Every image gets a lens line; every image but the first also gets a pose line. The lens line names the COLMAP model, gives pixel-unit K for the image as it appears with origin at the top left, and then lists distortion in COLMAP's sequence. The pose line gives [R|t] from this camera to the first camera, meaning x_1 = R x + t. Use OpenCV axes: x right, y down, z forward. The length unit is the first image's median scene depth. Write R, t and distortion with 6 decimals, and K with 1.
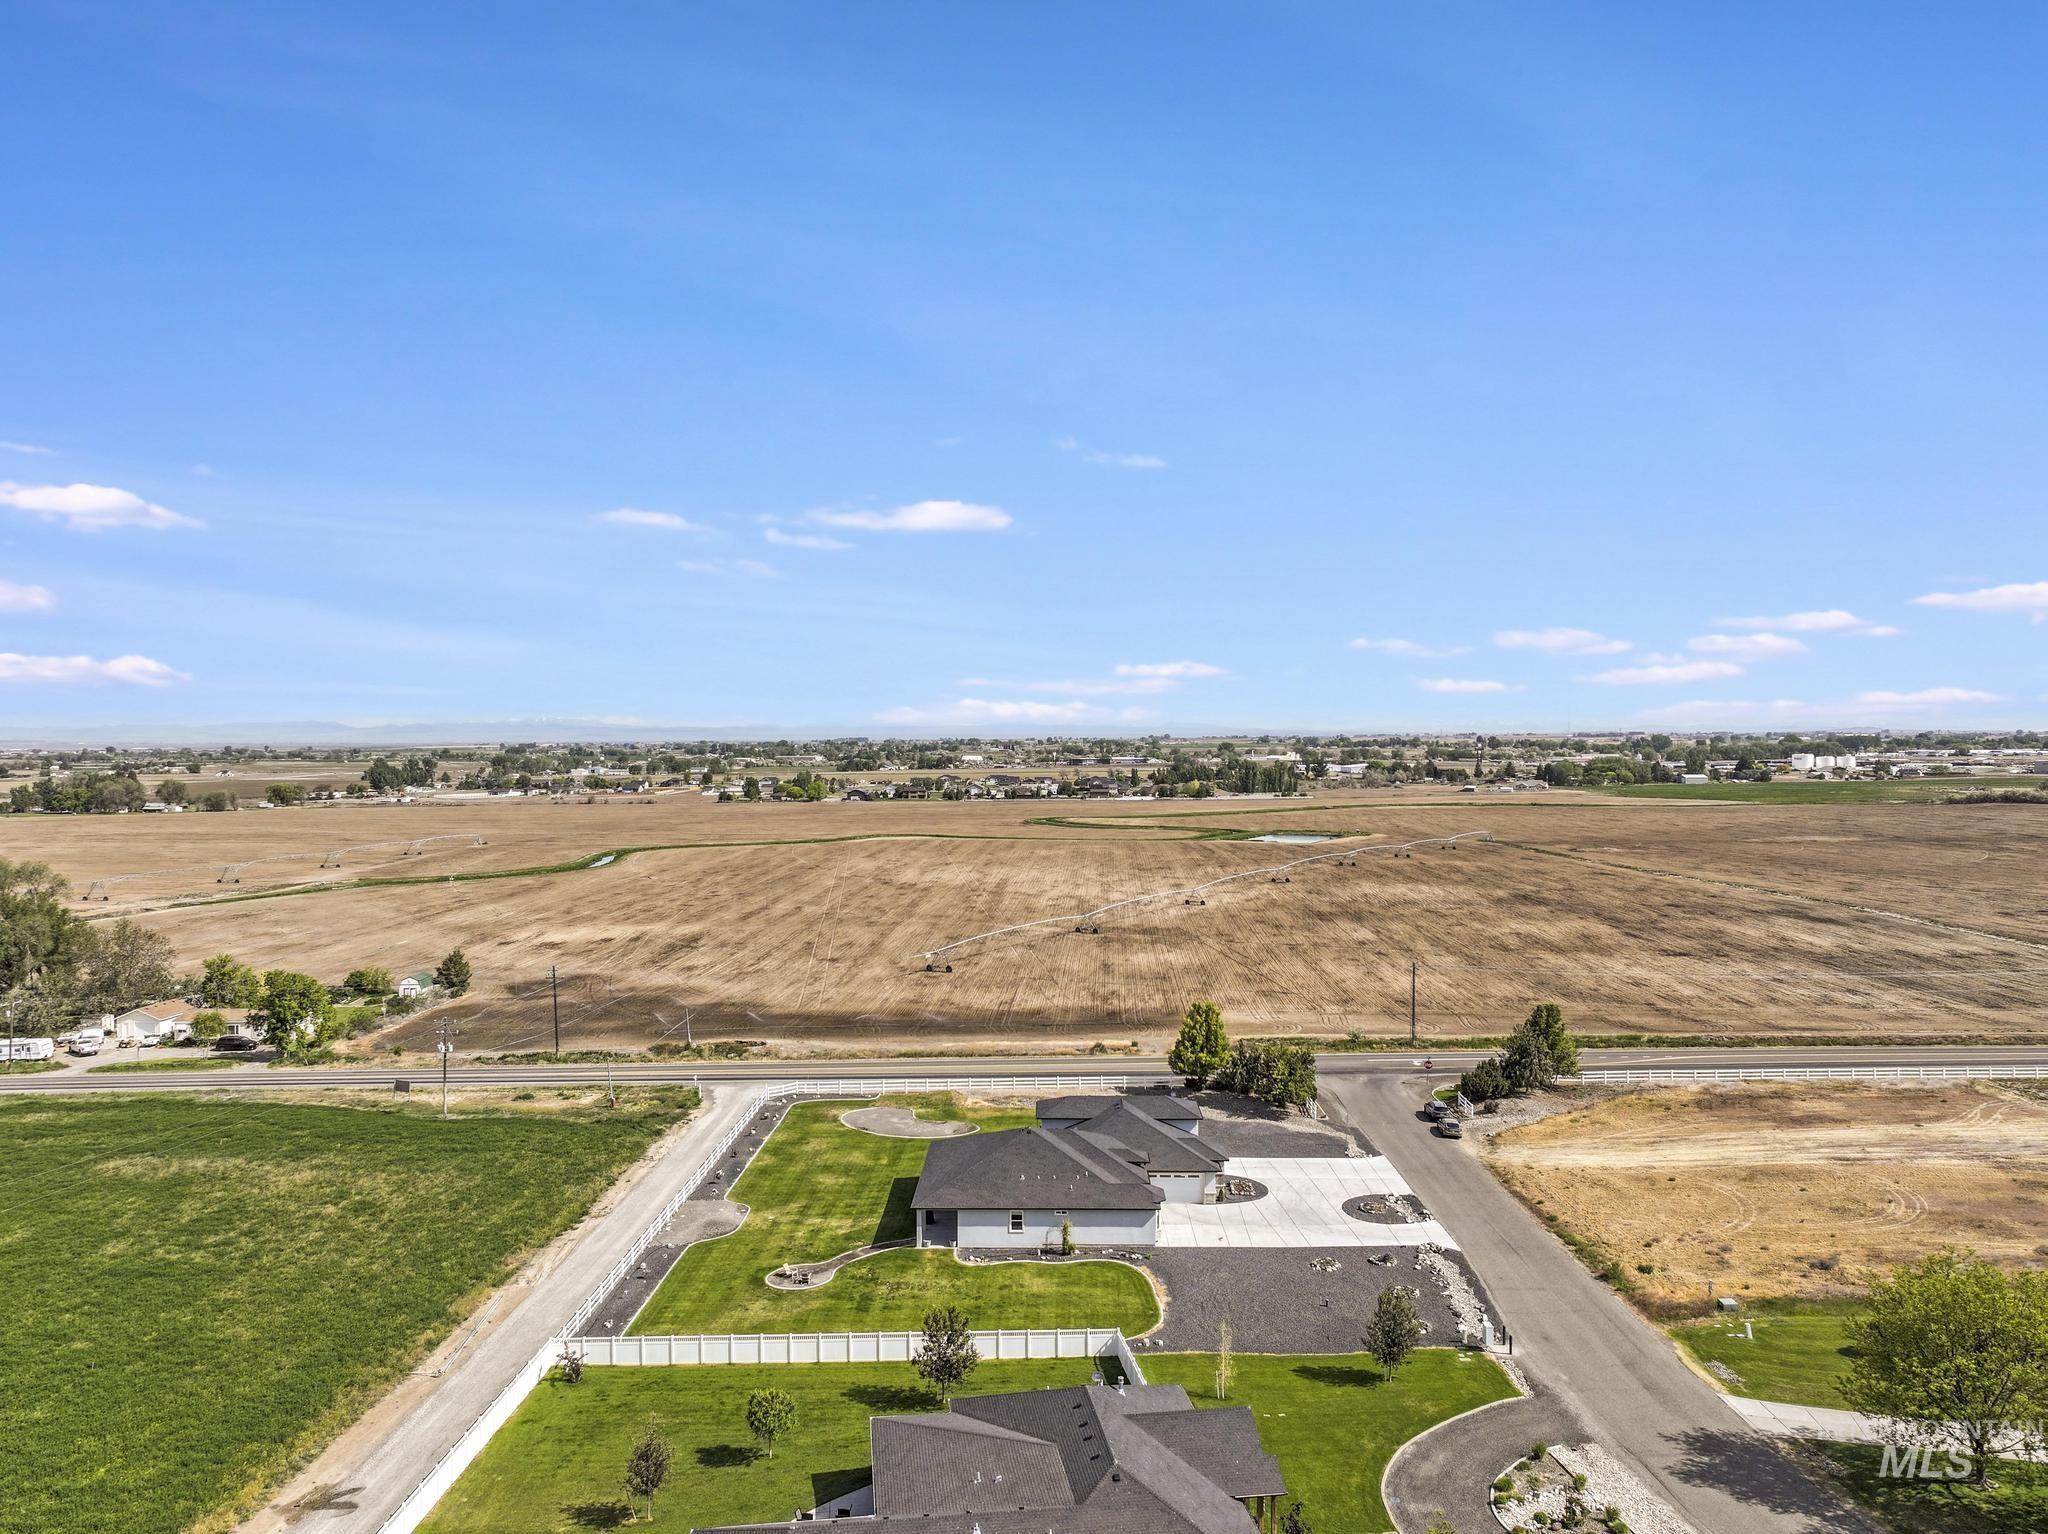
lens RADIAL K [[1443.0, 0, 1031.0], [0, 1443.0, 769.2], [0, 0, 1]] dist [0.005170, 0.008707]
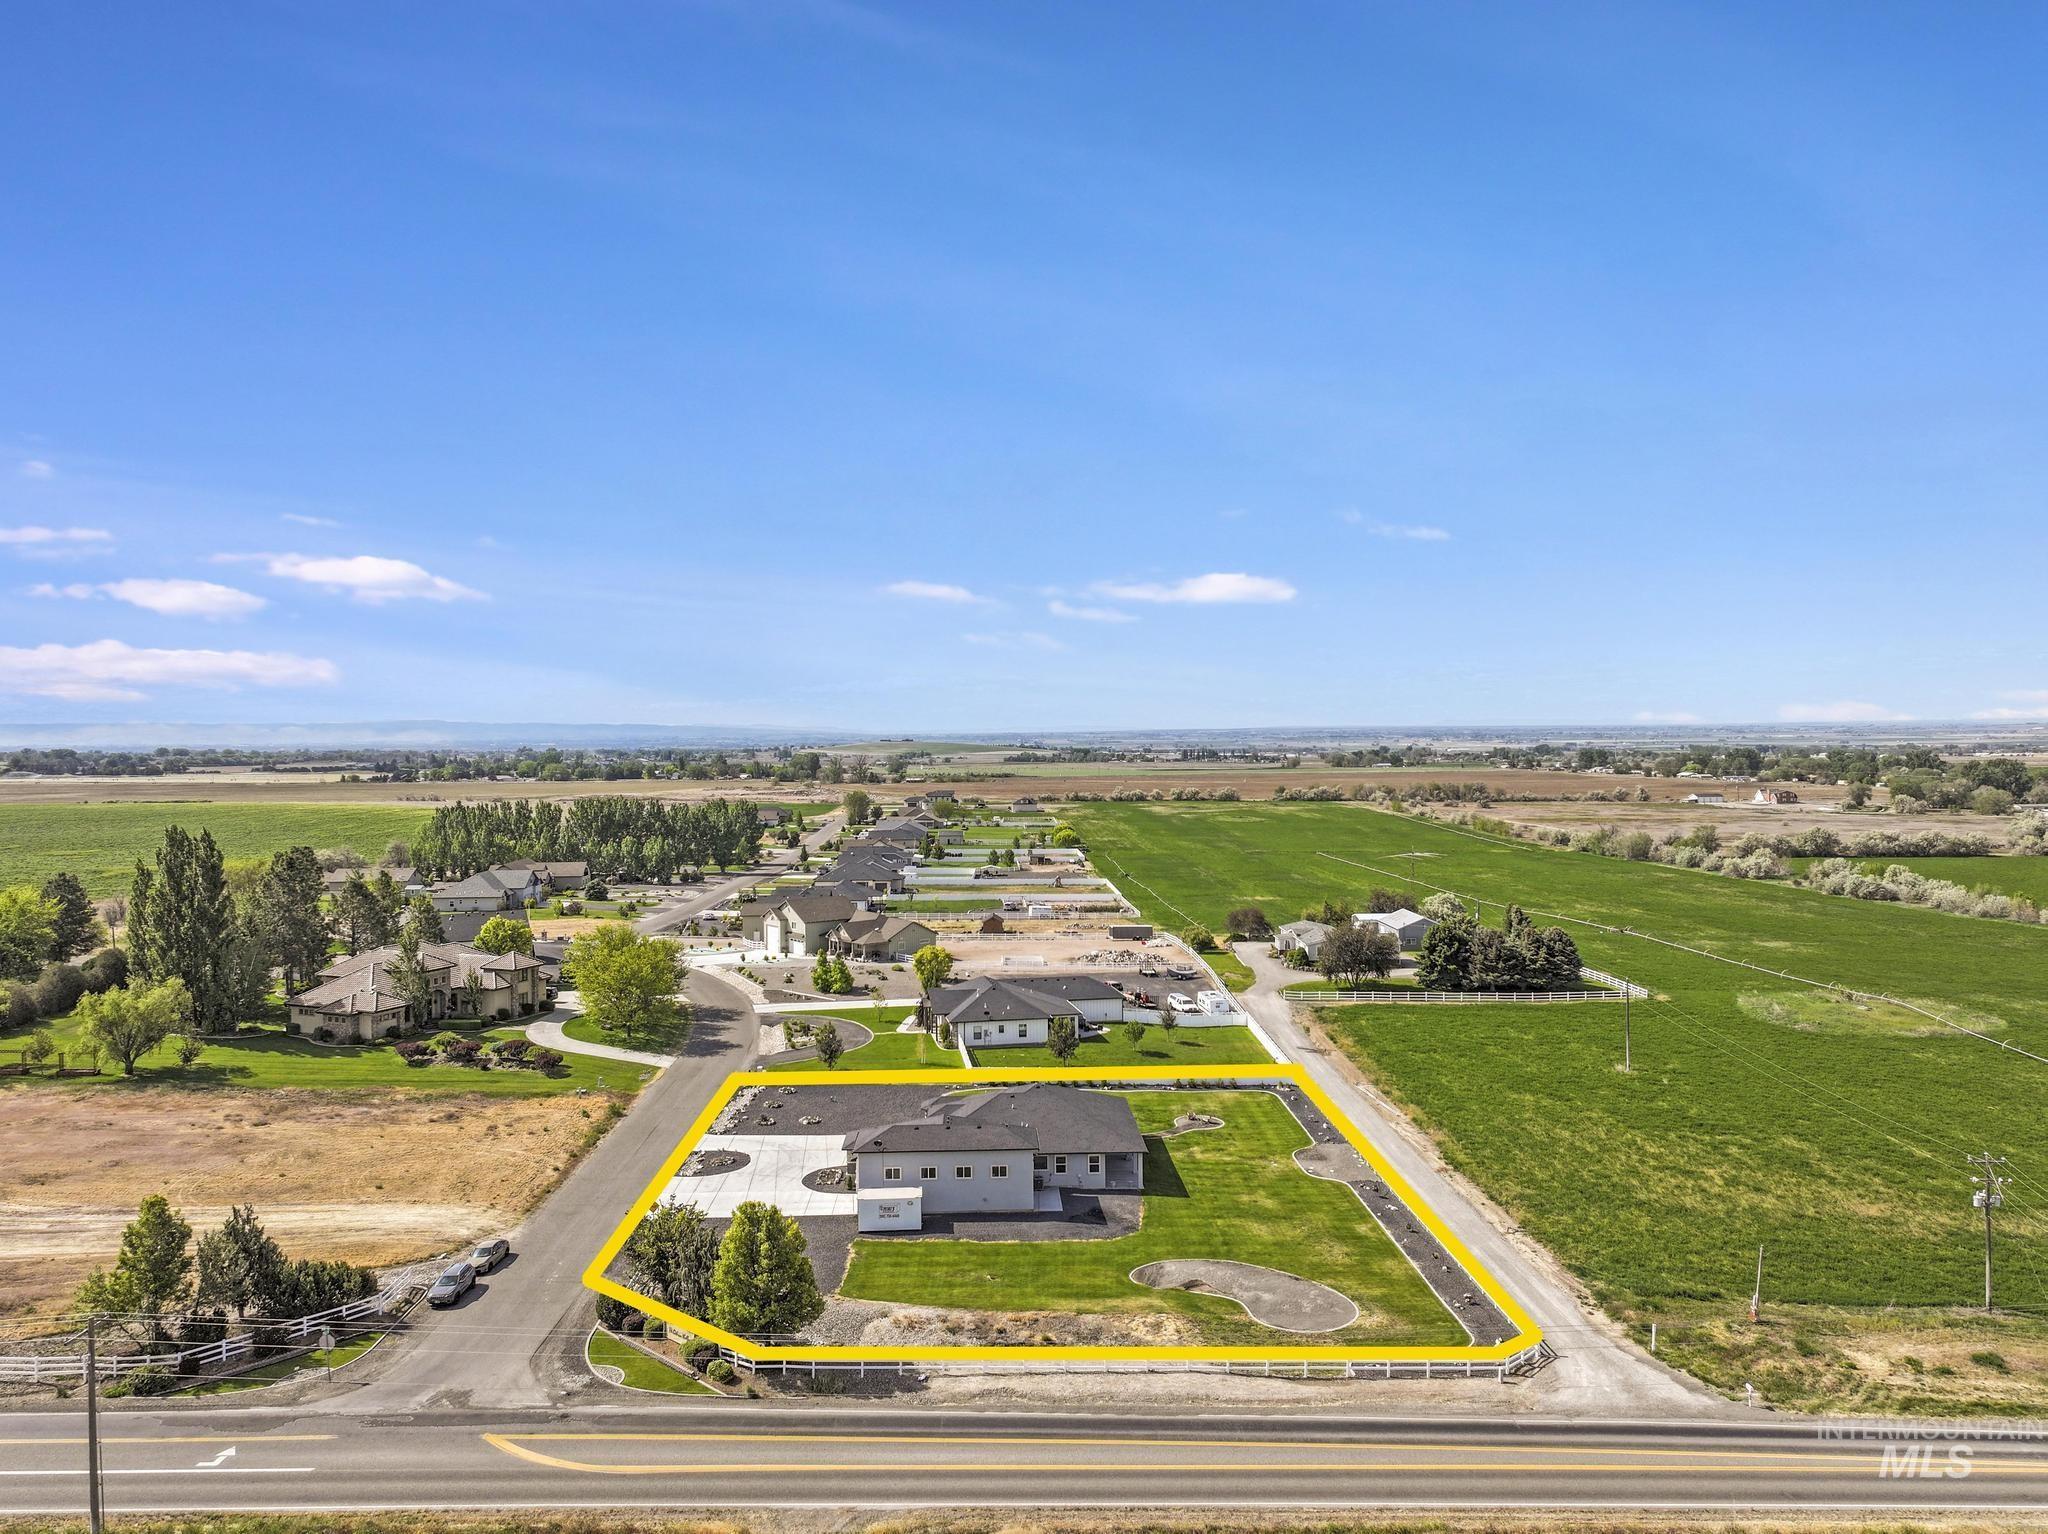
lens RADIAL K [[1443.0, 0, 1031.0], [0, 1443.0, 769.2], [0, 0, 1]] dist [0.005170, 0.008707]
pose [[-0.998678, 0.011955, -0.049999, 0.056692], [0.009789, 0.999013, 0.043337, -0.037260], [0.050468, 0.042790, -0.997809, 2.154557]]
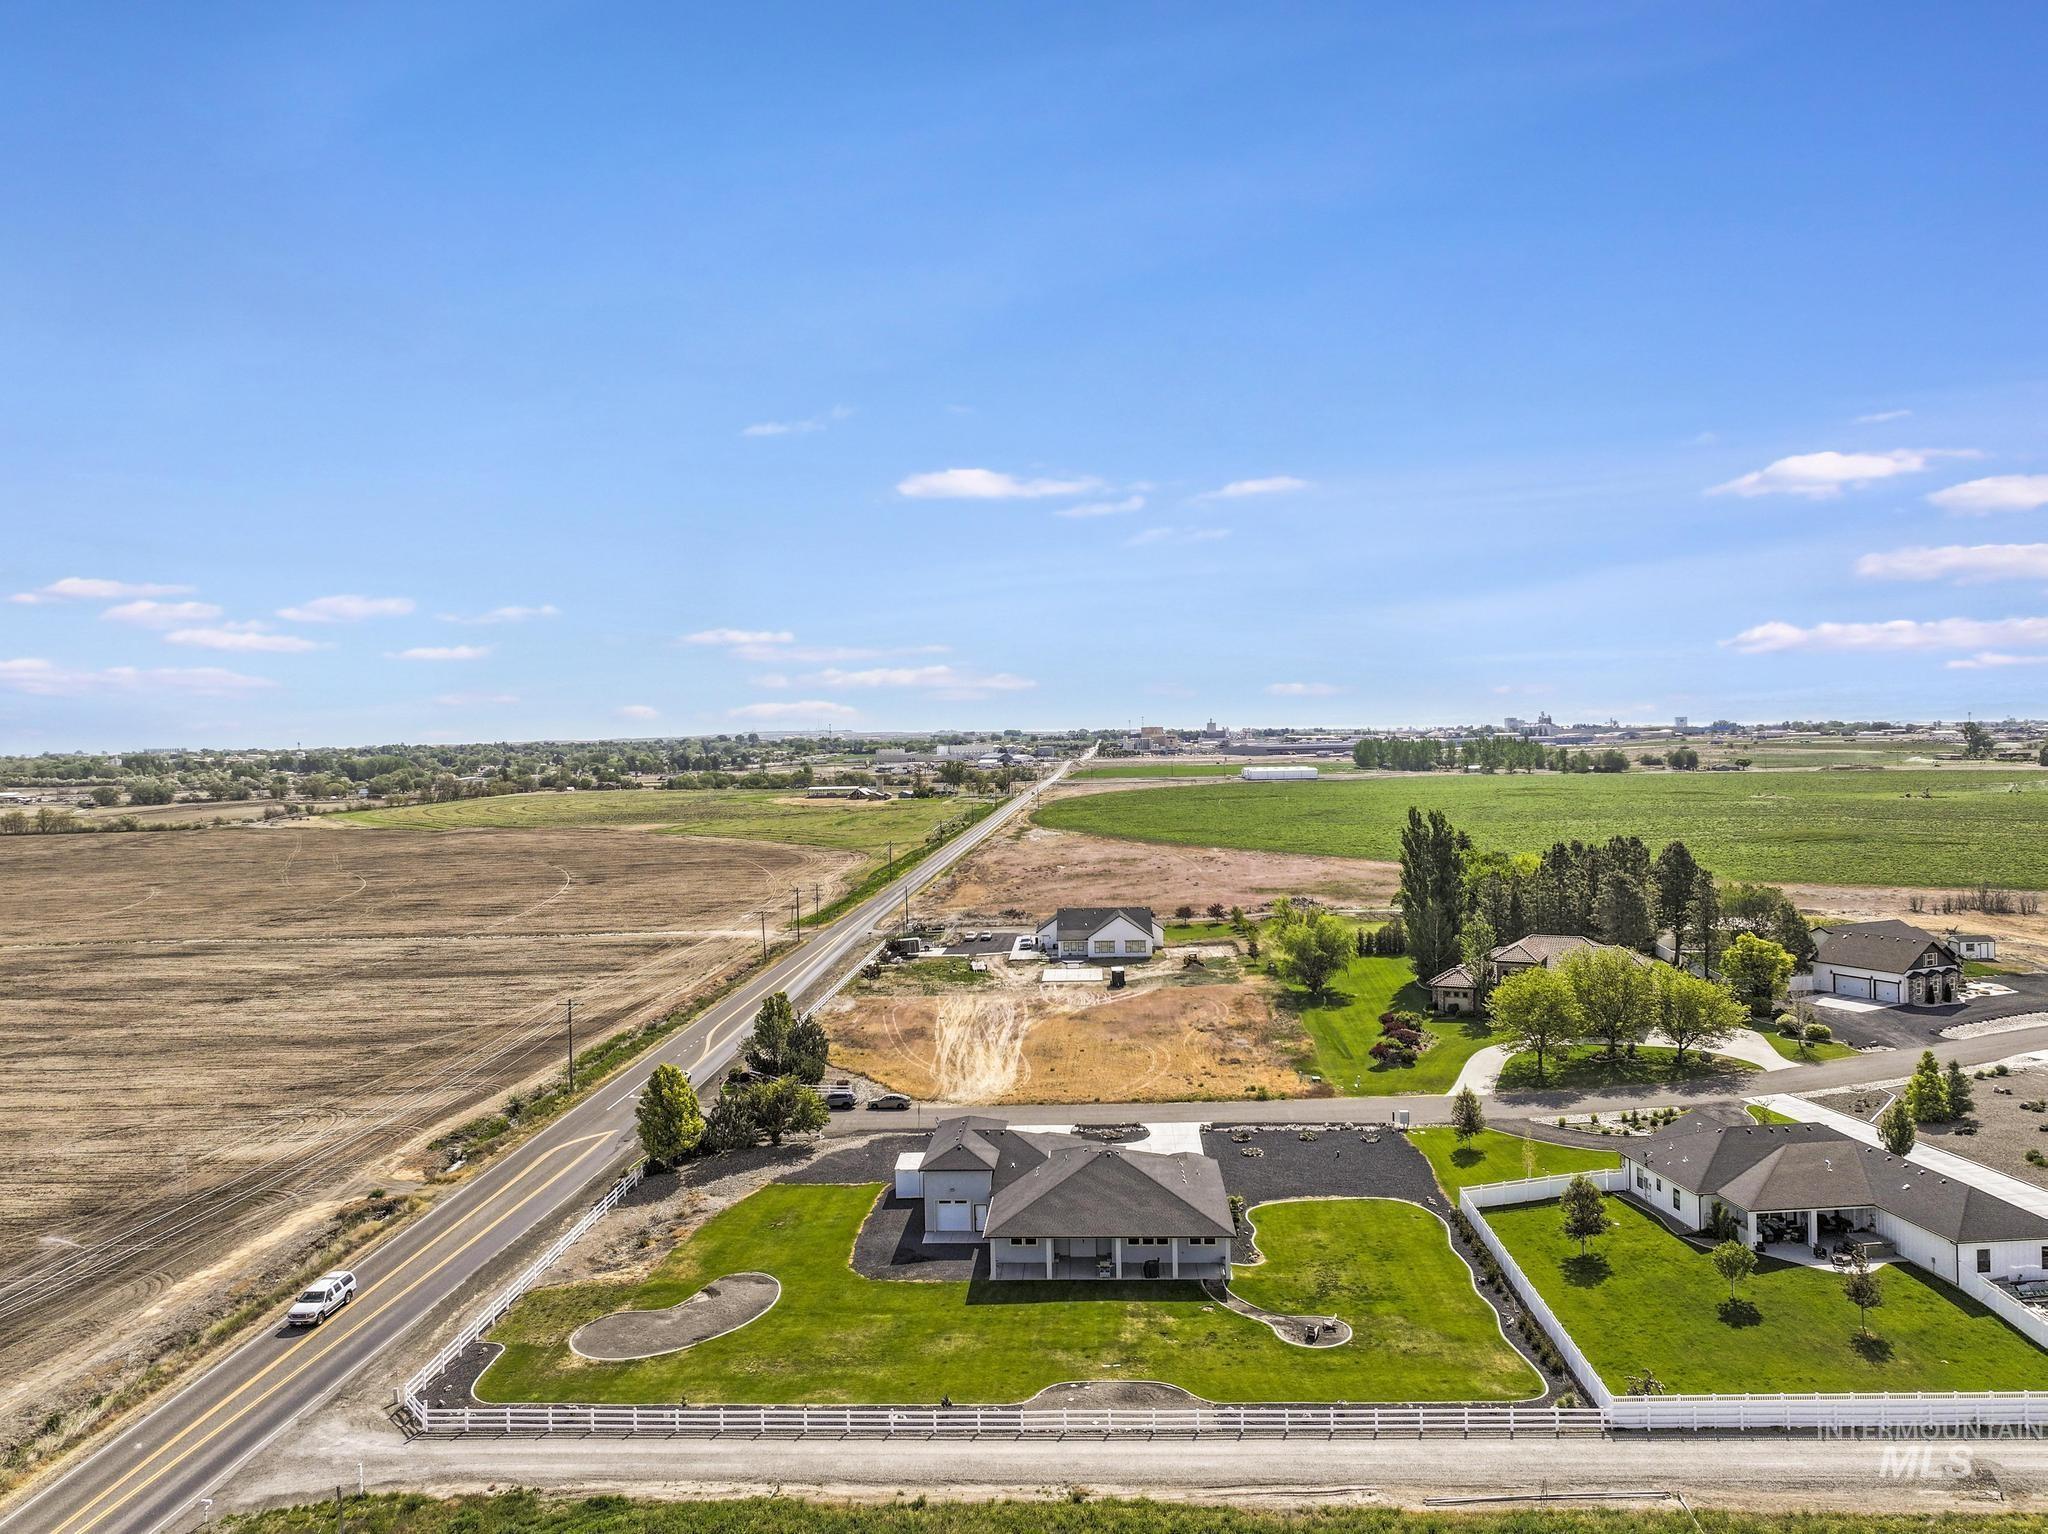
lens RADIAL K [[1443.0, 0, 1031.0], [0, 1443.0, 769.2], [0, 0, 1]] dist [0.005170, 0.008707]
pose [[0.038148, -0.014937, 0.999160, -0.980289], [0.042764, 0.998997, 0.013301, -0.016548], [-0.998357, 0.042221, 0.038749, 1.041560]]
